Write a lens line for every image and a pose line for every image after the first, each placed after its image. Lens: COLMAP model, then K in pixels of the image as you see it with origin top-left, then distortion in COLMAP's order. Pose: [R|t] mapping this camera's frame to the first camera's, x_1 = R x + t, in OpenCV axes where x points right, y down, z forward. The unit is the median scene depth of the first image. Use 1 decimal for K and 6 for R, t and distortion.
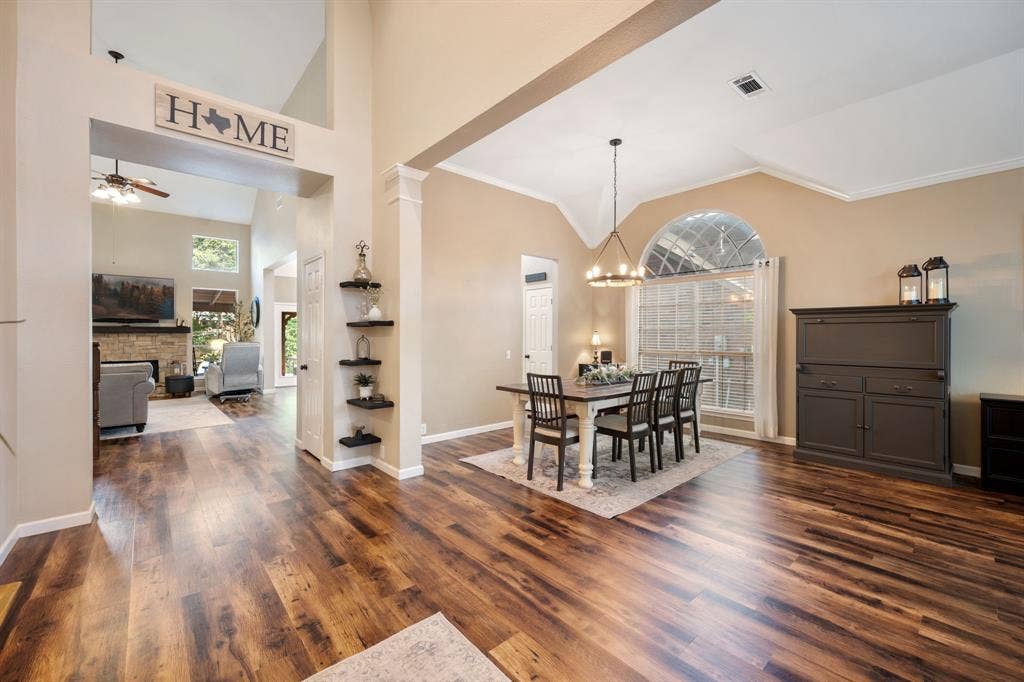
lens RADIAL K [[418.1, 0, 513.6], [0, 418.1, 339.2], [0, 0, 1]] dist [-0.002457, -0.000056]
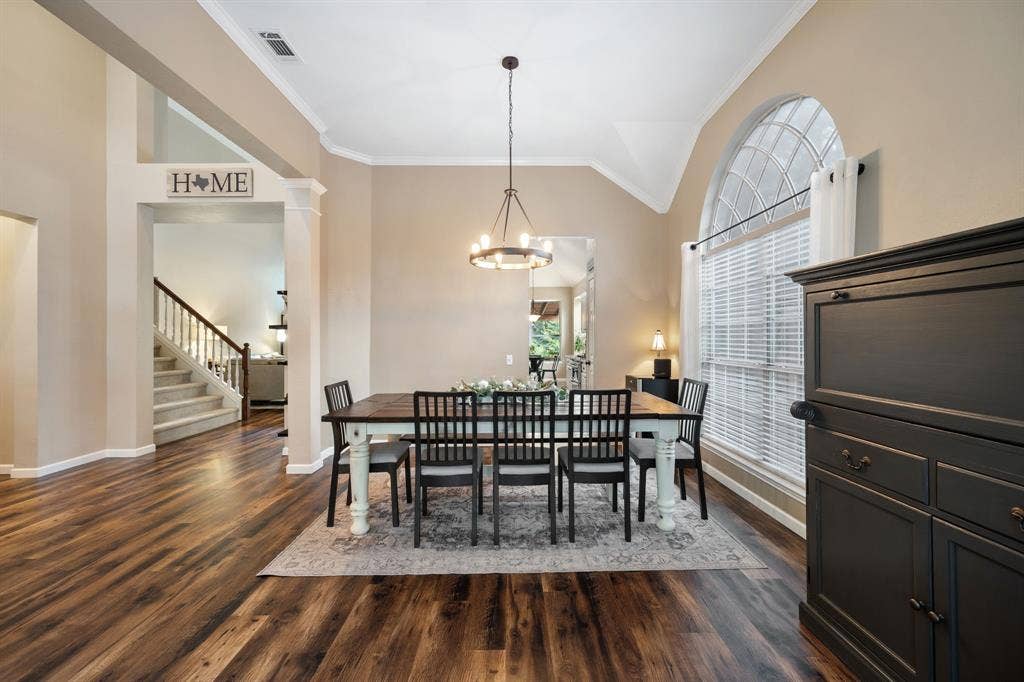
lens RADIAL K [[418.1, 0, 512.5], [0, 418.1, 338.8], [0, 0, 1]] dist [-0.002457, -0.000056]
pose [[0.755813, -0.004608, -0.654771, 0.924030], [0.001313, 0.999984, -0.005523, -0.000962], [0.654786, 0.003315, 0.755807, 0.614769]]
